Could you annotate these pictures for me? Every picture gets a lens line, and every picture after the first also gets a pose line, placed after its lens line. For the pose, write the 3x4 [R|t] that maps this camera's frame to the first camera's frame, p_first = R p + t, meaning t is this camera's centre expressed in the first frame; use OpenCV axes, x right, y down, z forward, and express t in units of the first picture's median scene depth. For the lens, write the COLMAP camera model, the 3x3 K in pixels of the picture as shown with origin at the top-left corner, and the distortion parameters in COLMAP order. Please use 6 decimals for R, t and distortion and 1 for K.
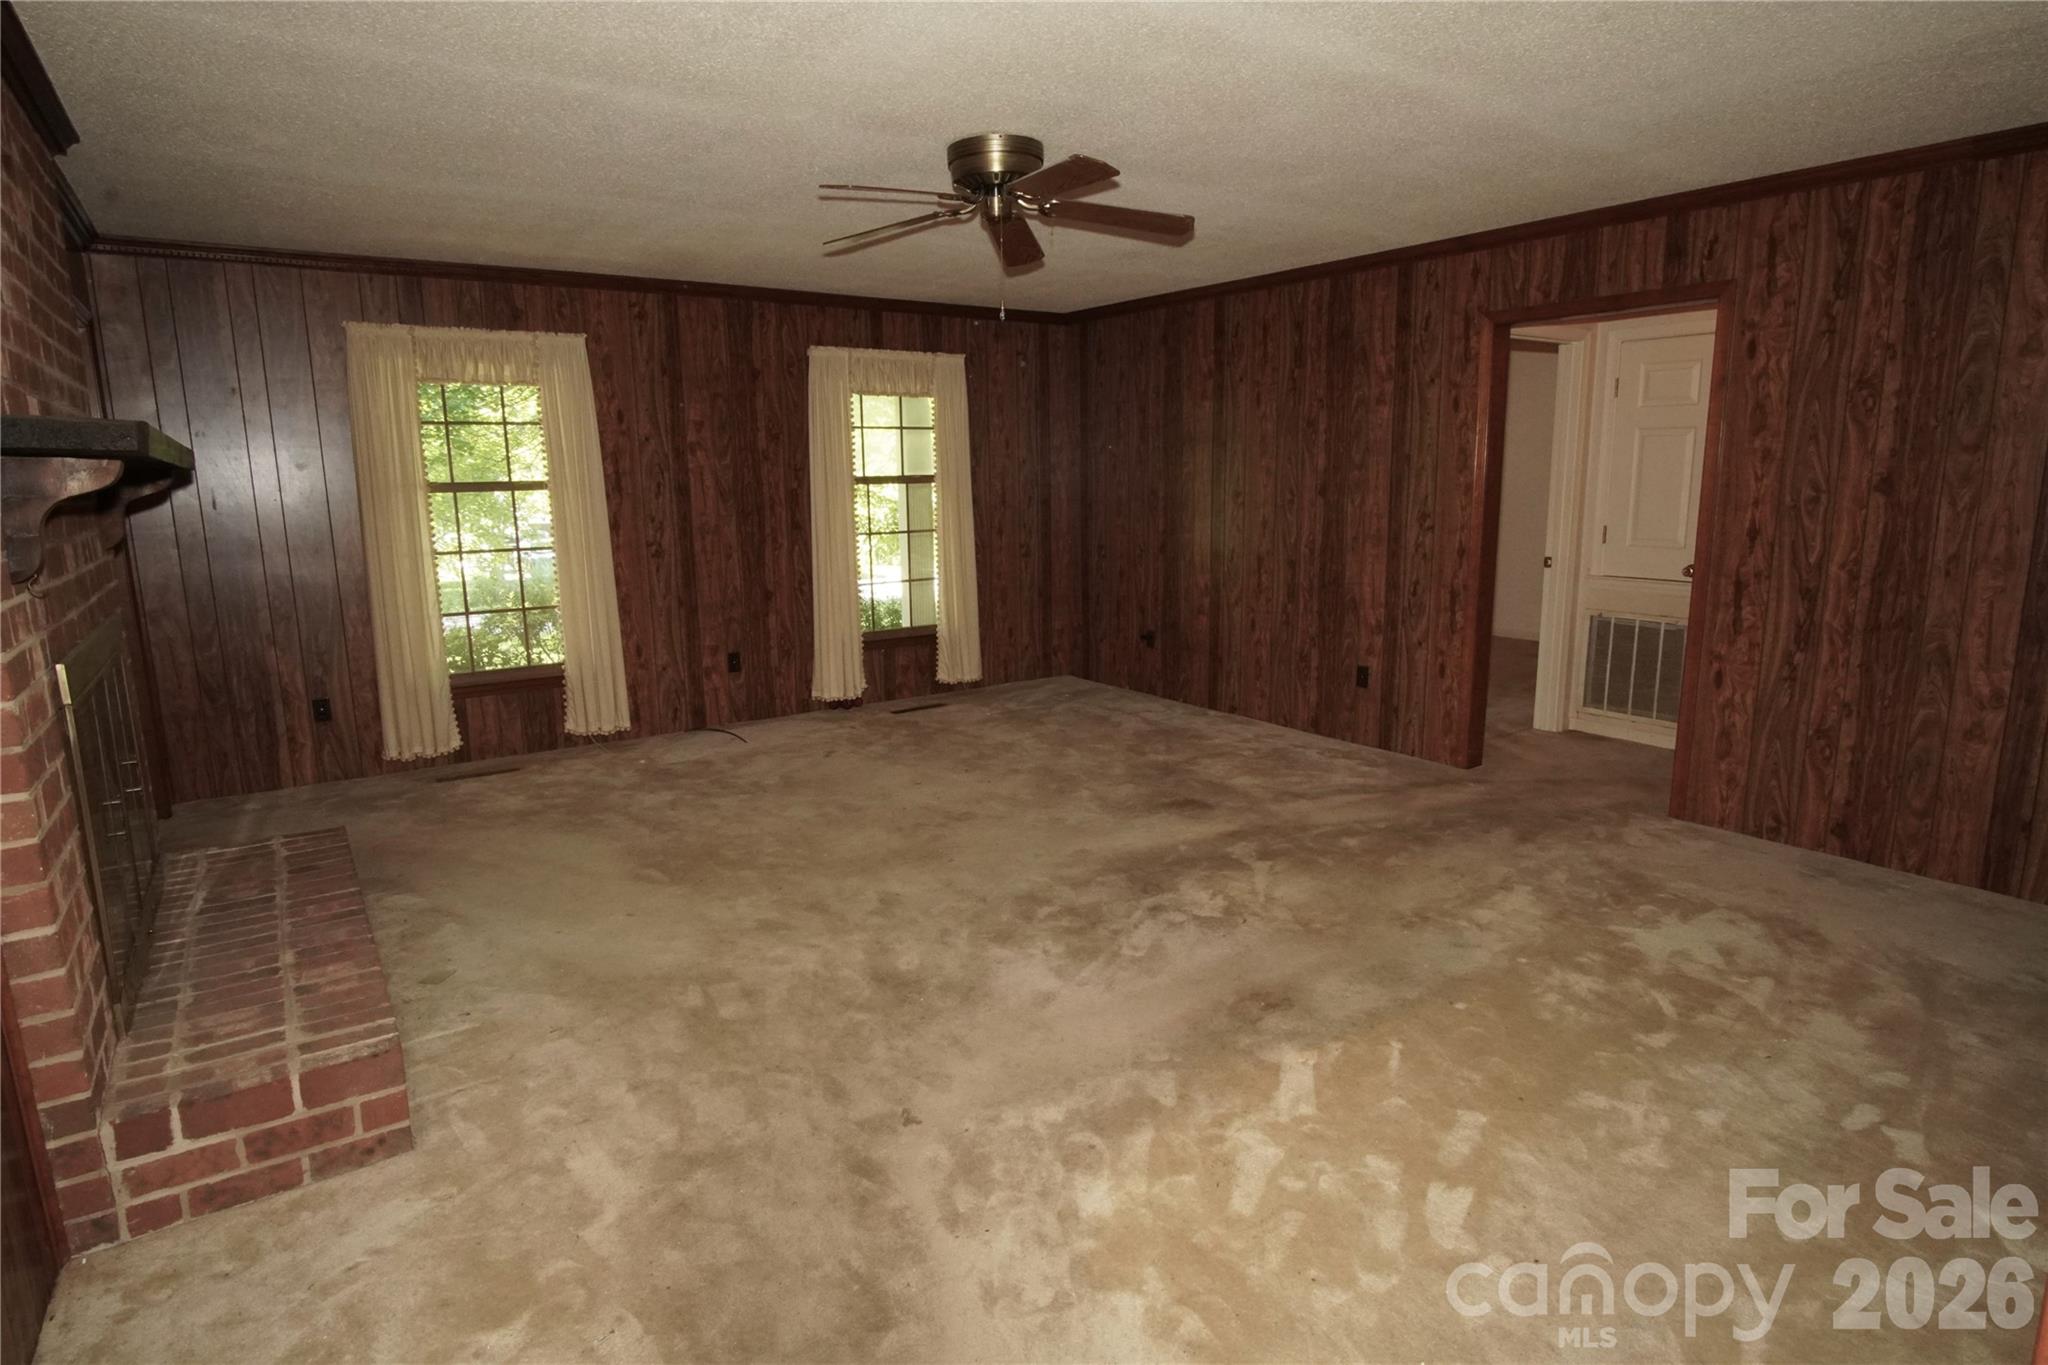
lens RADIAL K [[1105.5, 0, 1016.8], [0, 1105.5, 648.5], [0, 0, 1]] dist [-0.001467, 0.000139]
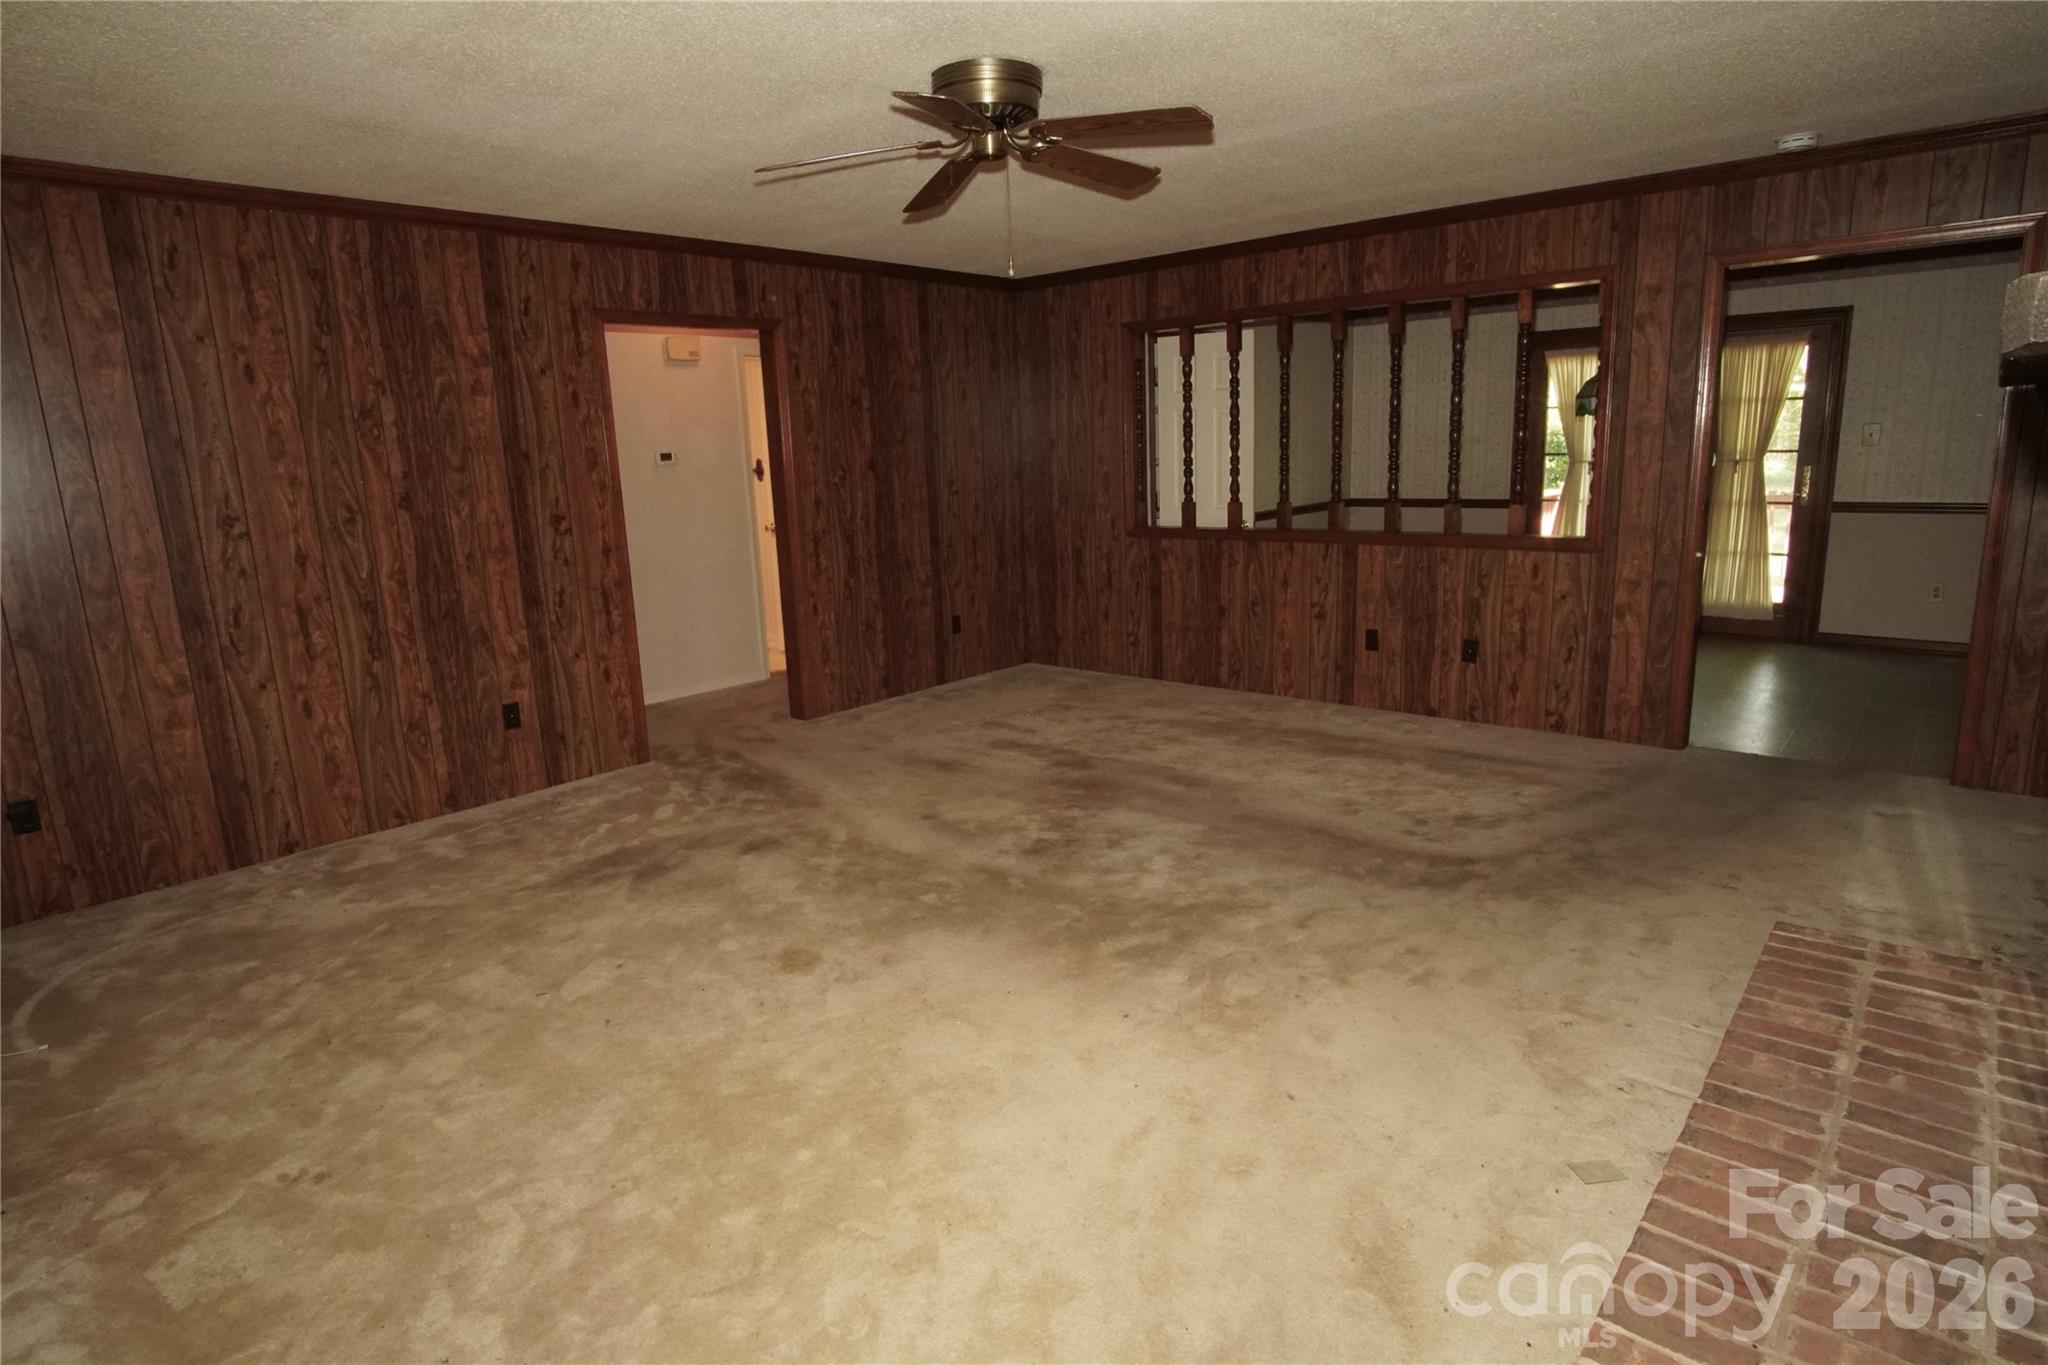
lens RADIAL K [[1069.3, 0, 1016.5], [0, 1069.3, 709.2], [0, 0, 1]] dist [-0.048731, 0.002014]
pose [[-0.227491, -0.199882, 0.953045, -0.463580], [0.205336, 0.946854, 0.247597, -0.085069], [-0.951885, 0.252020, -0.174358, 0.644927]]
